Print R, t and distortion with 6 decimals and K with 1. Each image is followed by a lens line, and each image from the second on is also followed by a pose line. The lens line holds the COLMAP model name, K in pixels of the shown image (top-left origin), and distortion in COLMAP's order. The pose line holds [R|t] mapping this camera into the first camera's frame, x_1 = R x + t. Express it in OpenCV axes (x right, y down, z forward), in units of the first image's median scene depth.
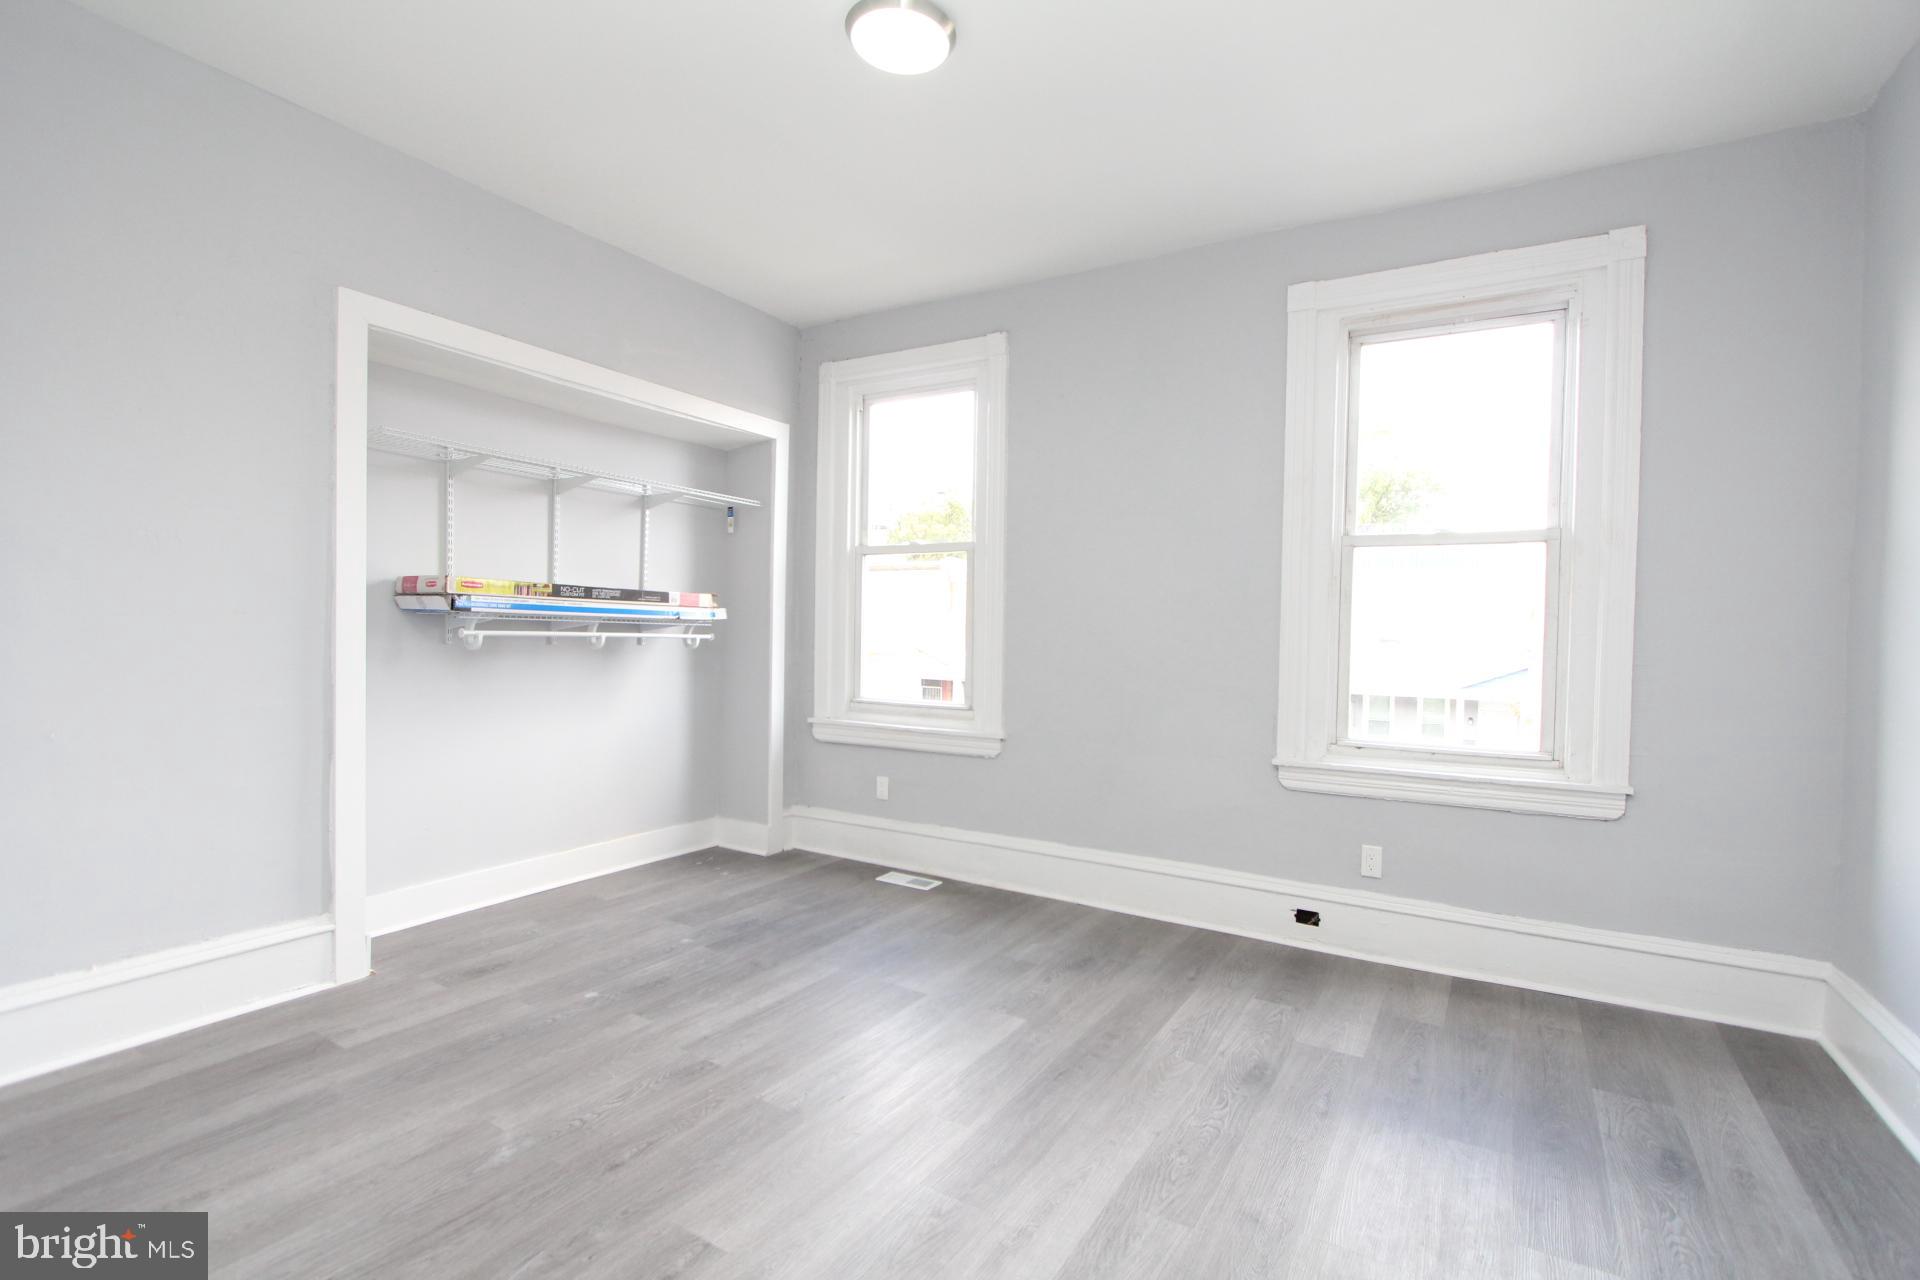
lens RADIAL K [[883.6, 0, 959.3], [0, 883.6, 647.2], [0, 0, 1]] dist [-0.014027, 0.001719]
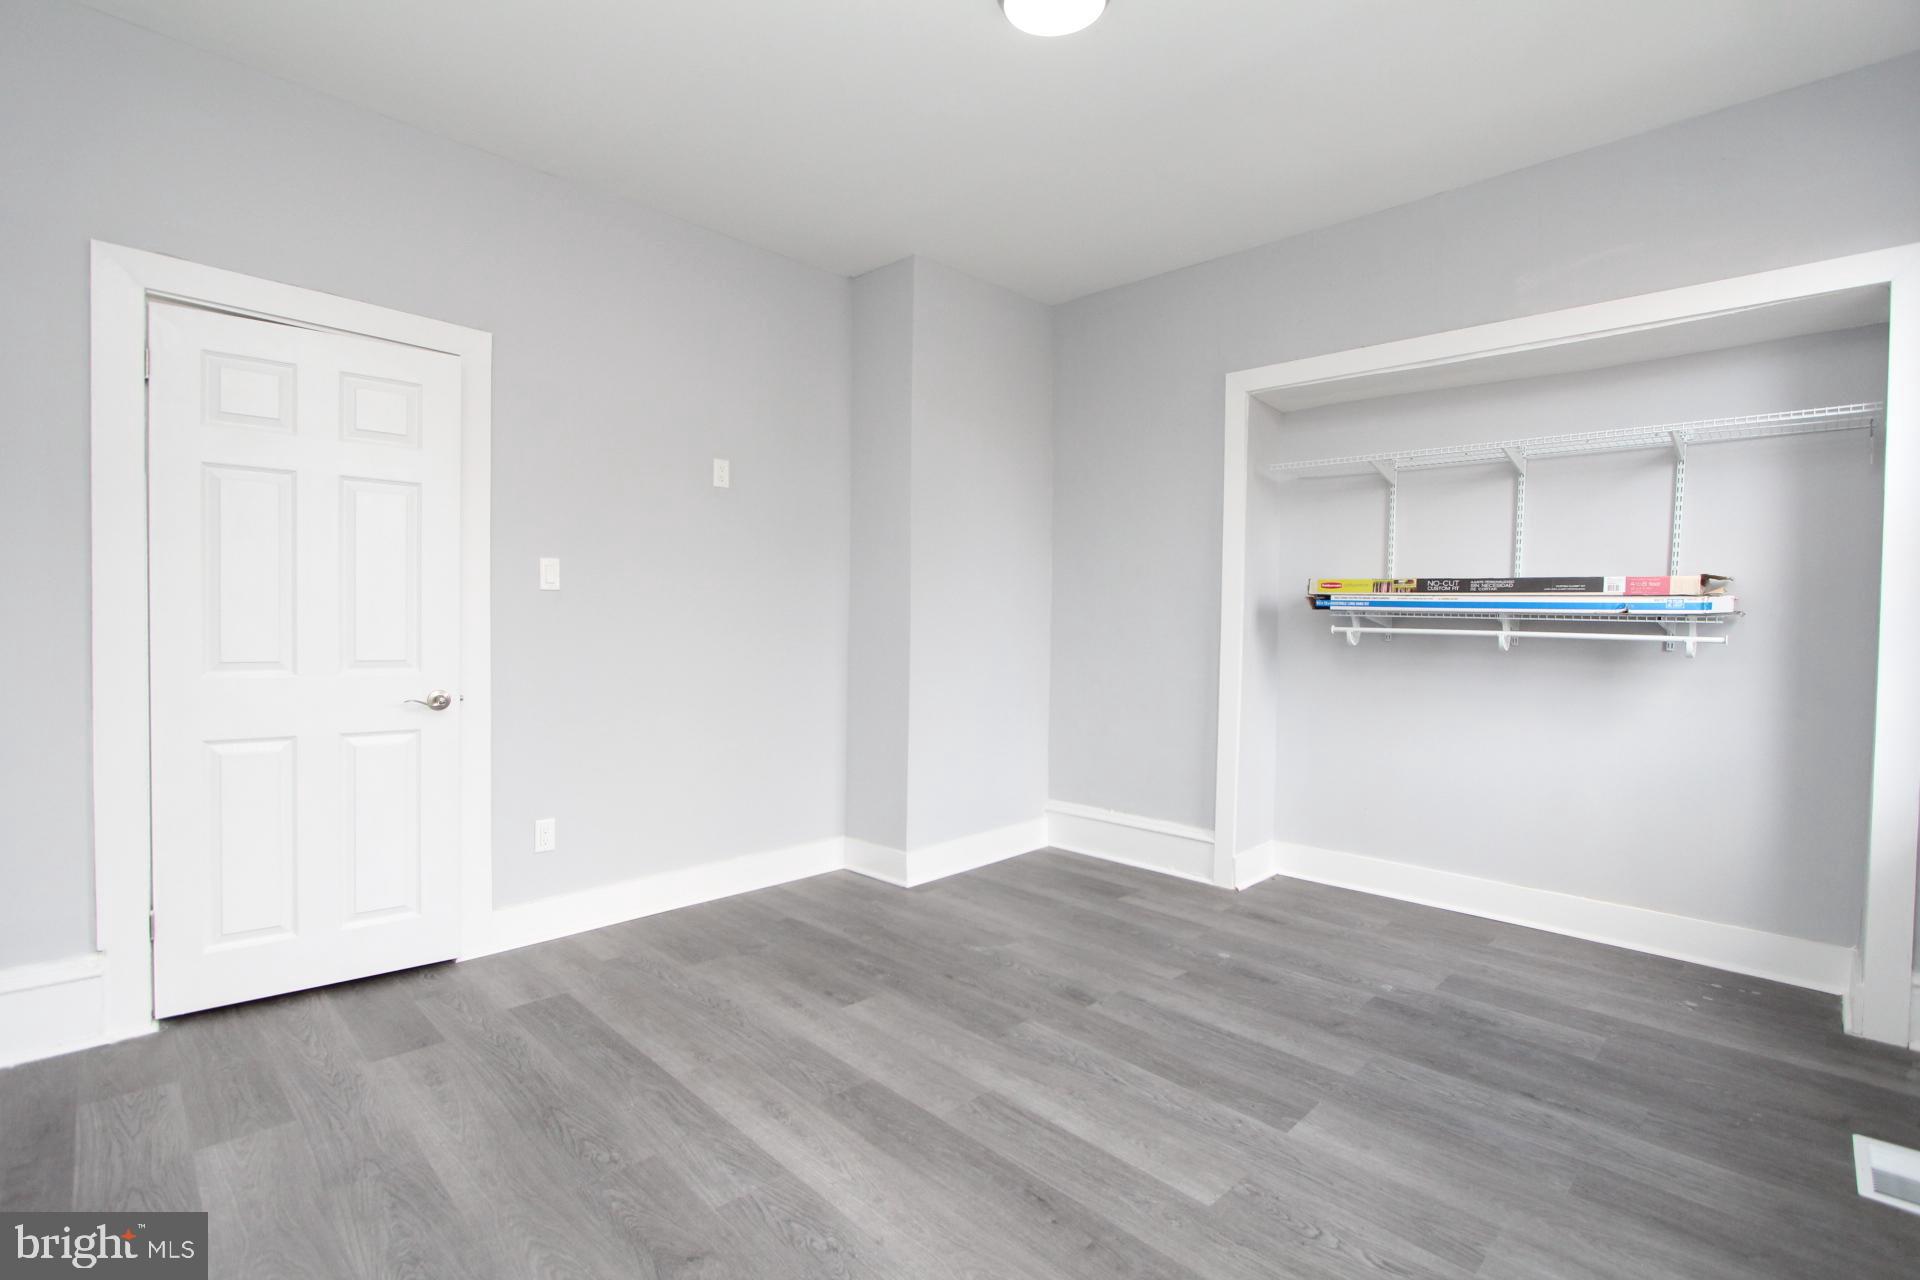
lens RADIAL K [[883.6, 0, 959.3], [0, 883.6, 647.2], [0, 0, 1]] dist [-0.014027, 0.001719]
pose [[-0.230249, 0.008921, -0.973091, 0.594333], [-0.039619, 0.999043, 0.018533, 0.004346], [0.972325, 0.042820, -0.229676, 0.755833]]
